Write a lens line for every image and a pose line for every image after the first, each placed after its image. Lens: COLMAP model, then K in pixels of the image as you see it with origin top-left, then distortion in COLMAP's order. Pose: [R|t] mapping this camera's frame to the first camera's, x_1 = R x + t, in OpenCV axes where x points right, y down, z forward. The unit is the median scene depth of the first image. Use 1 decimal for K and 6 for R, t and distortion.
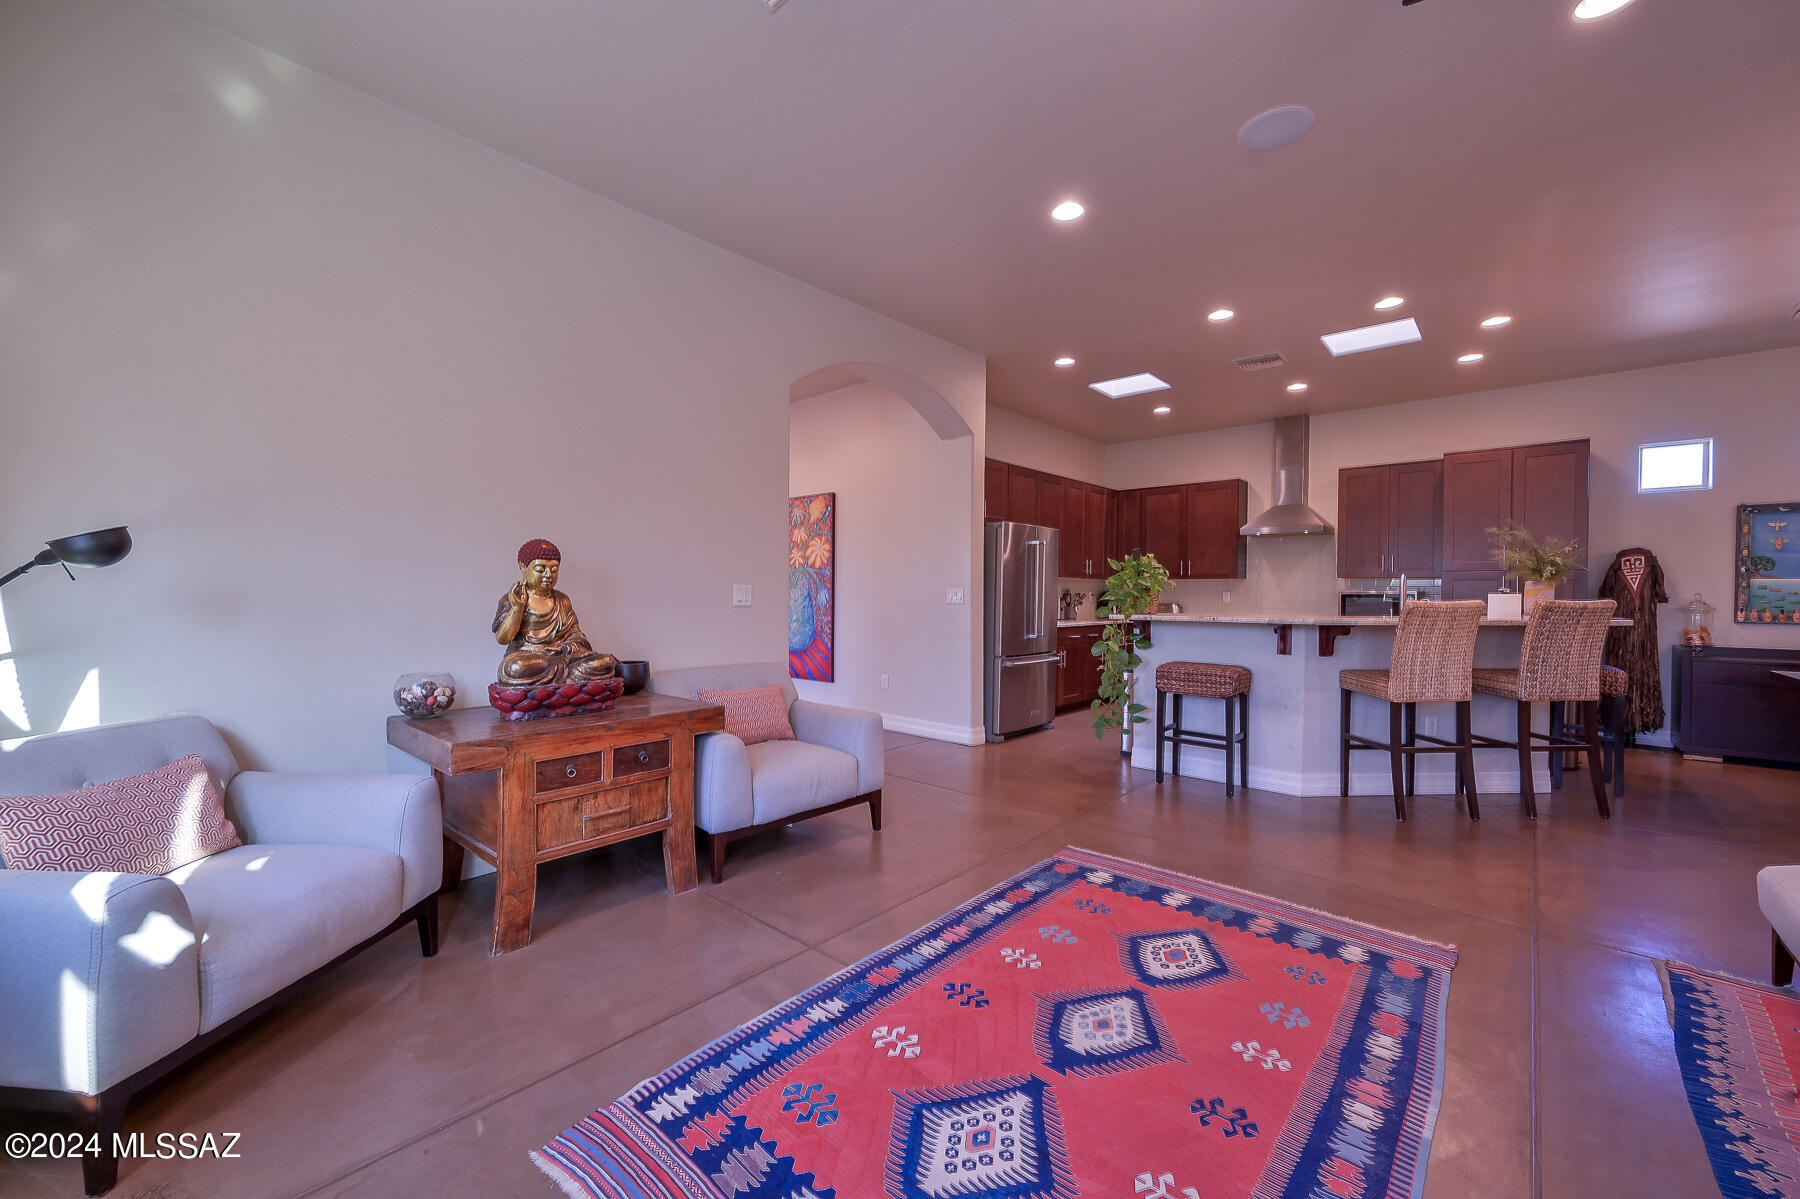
lens RADIAL K [[708.1, 0, 899.3], [0, 708.1, 602.1], [0, 0, 1]] dist [-0.001833, 0.000835]
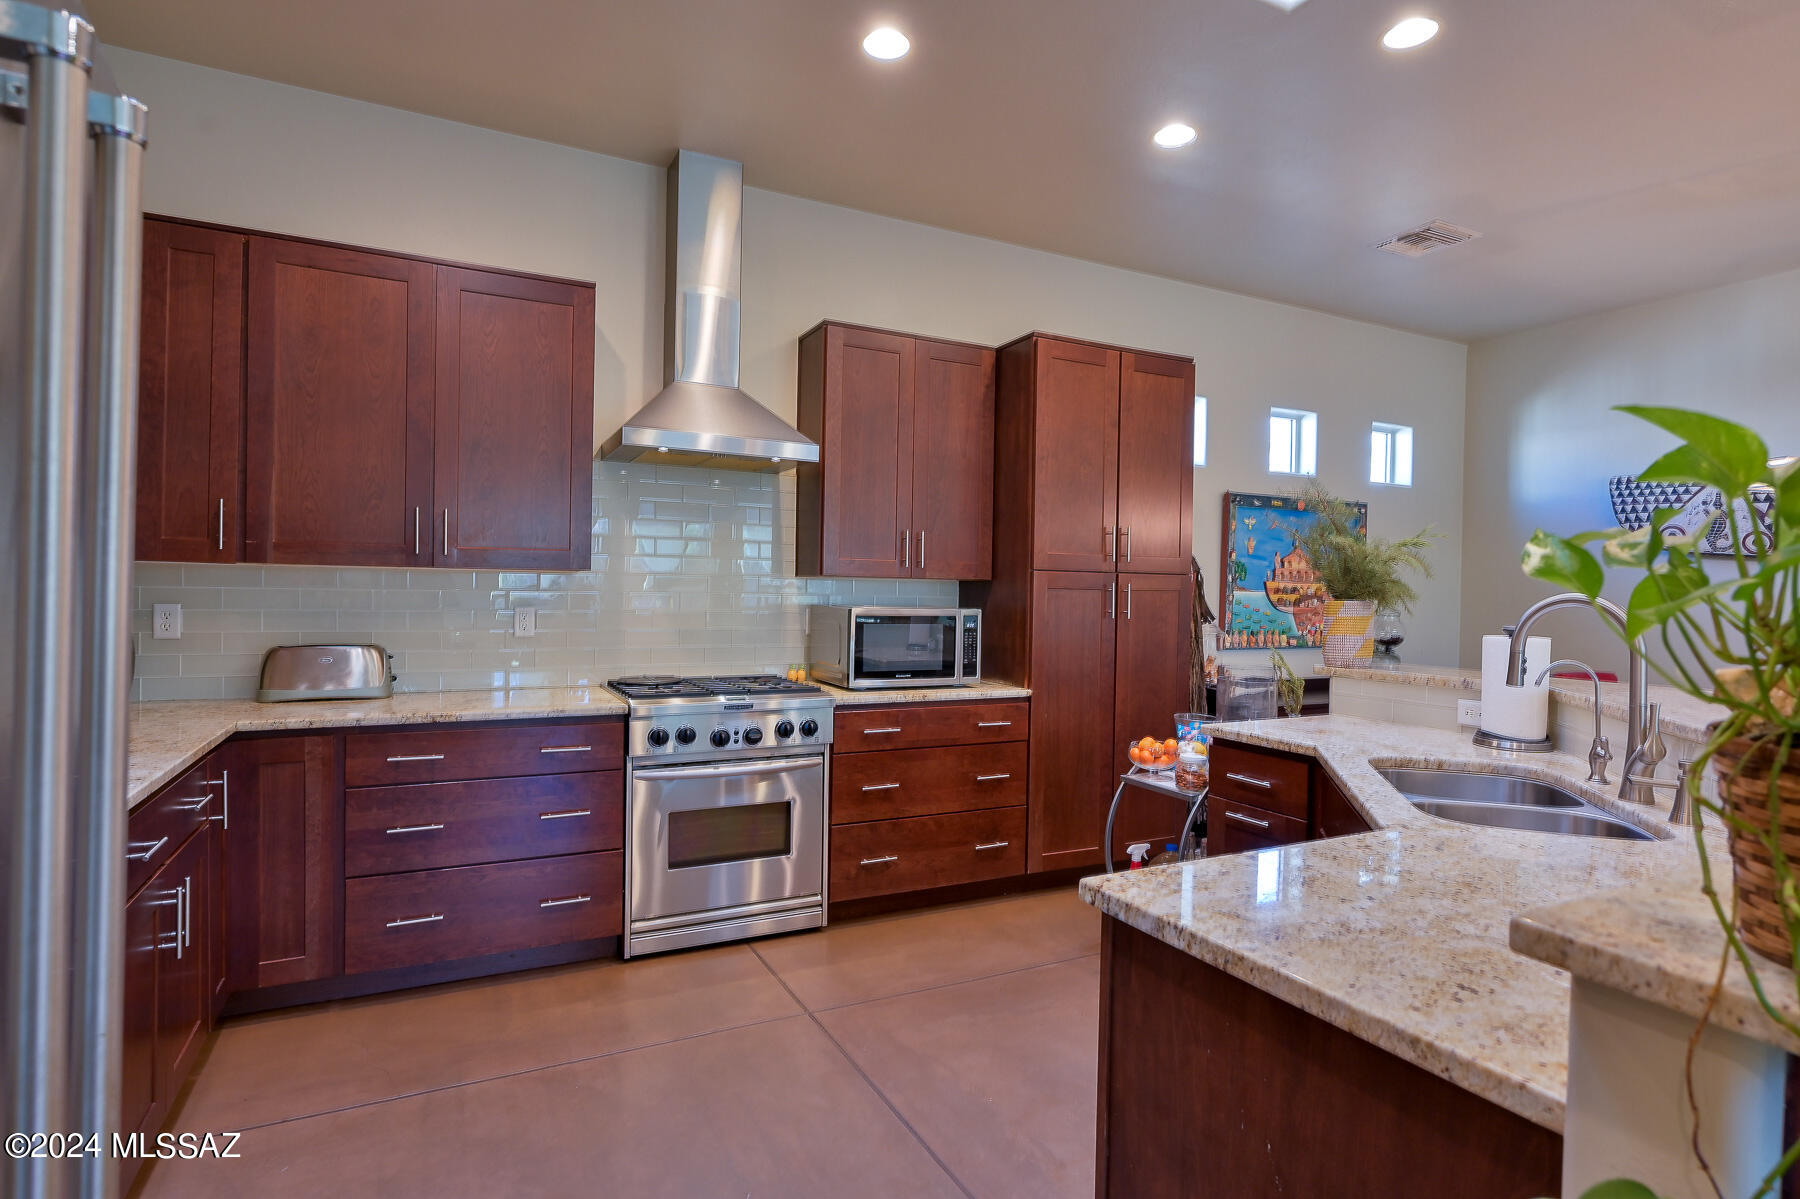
lens RADIAL K [[914.0, 0, 899.9], [0, 914.0, 600.5], [0, 0, 1]] dist [-0.008373, 0.000202]
pose [[0.350496, -0.010088, 0.936510, 0.288889], [0.000343, 0.999943, 0.010643, -0.061248], [-0.936564, -0.003409, 0.350480, 1.816927]]
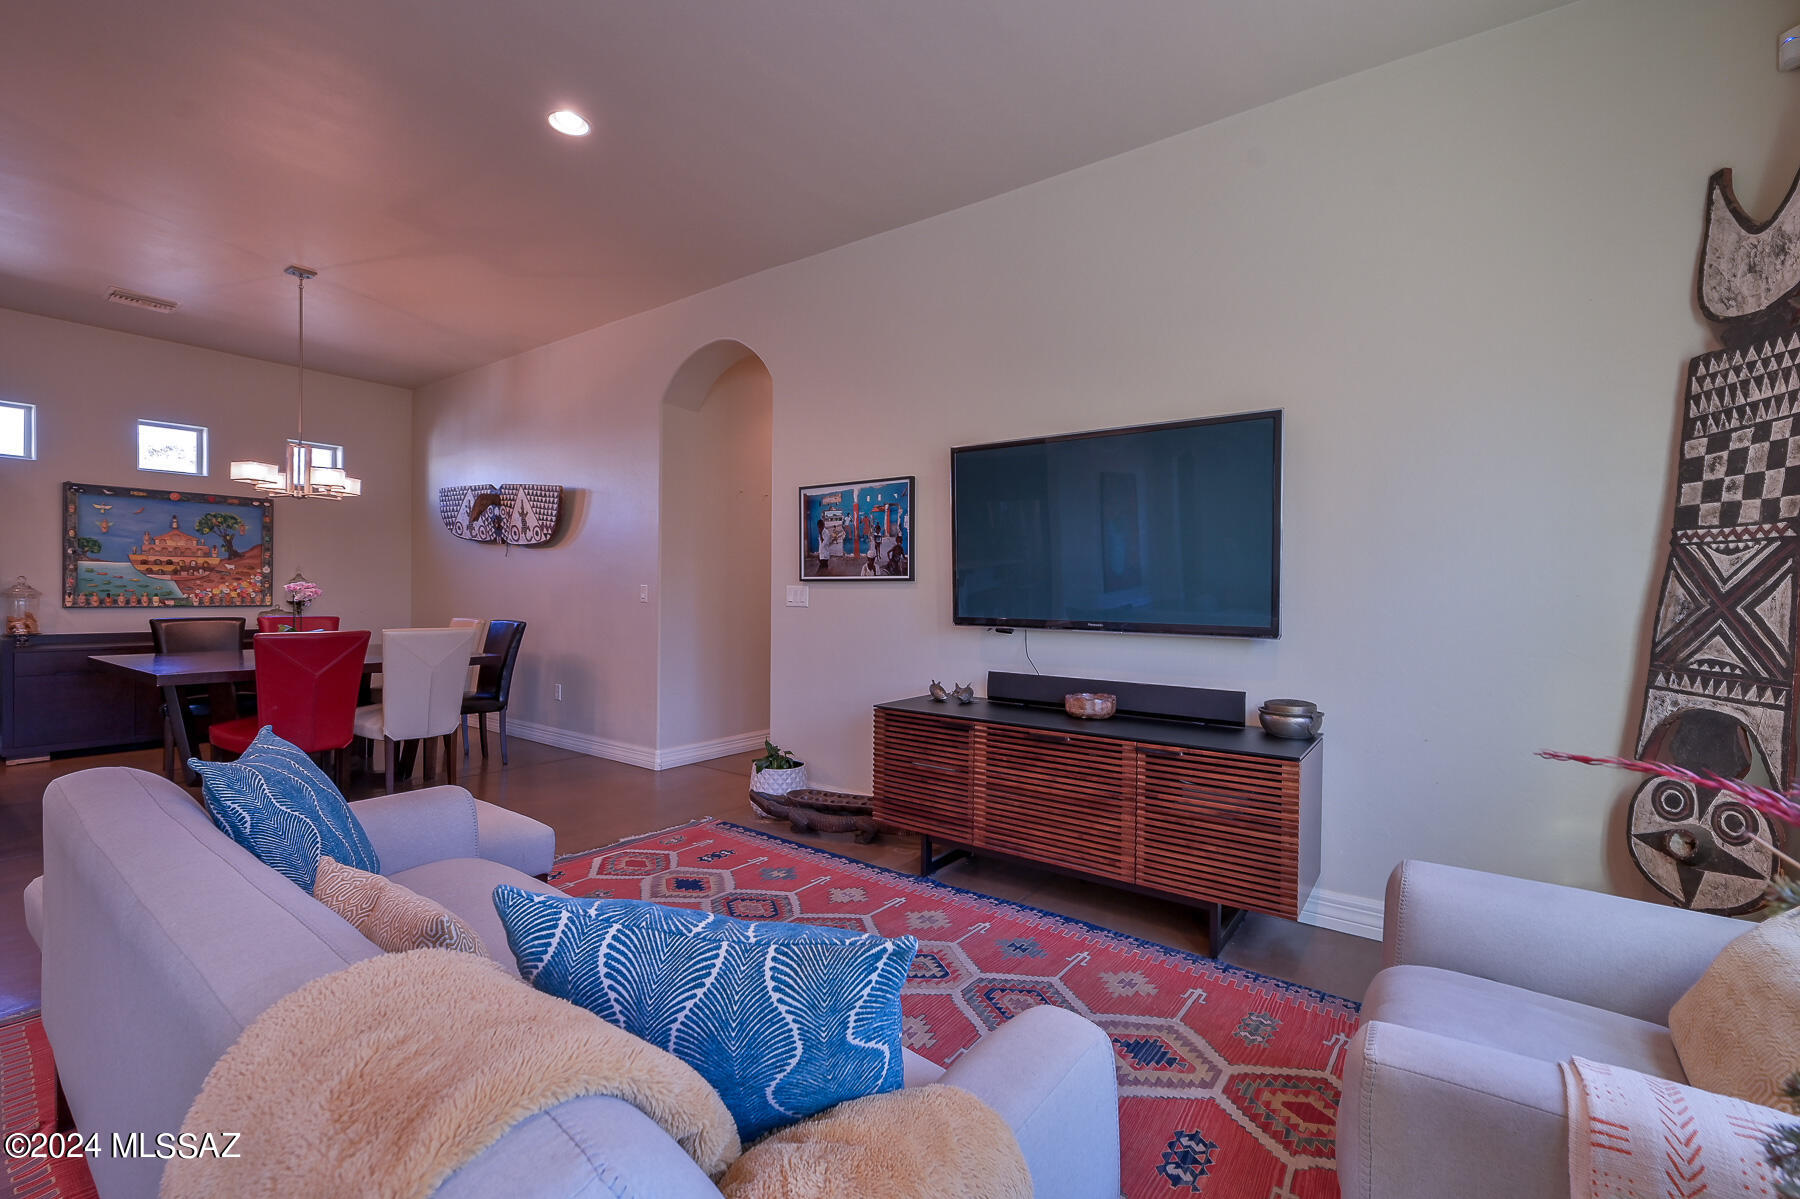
lens RADIAL K [[764.4, 0, 901.8], [0, 764.4, 602.3], [0, 0, 1]] dist [0.000578, 0.001133]
pose [[-0.103624, -0.019470, 0.994426, 0.108396], [-0.000538, 0.999809, 0.019519, 0.002820], [-0.994616, 0.001488, -0.103614, 0.002508]]
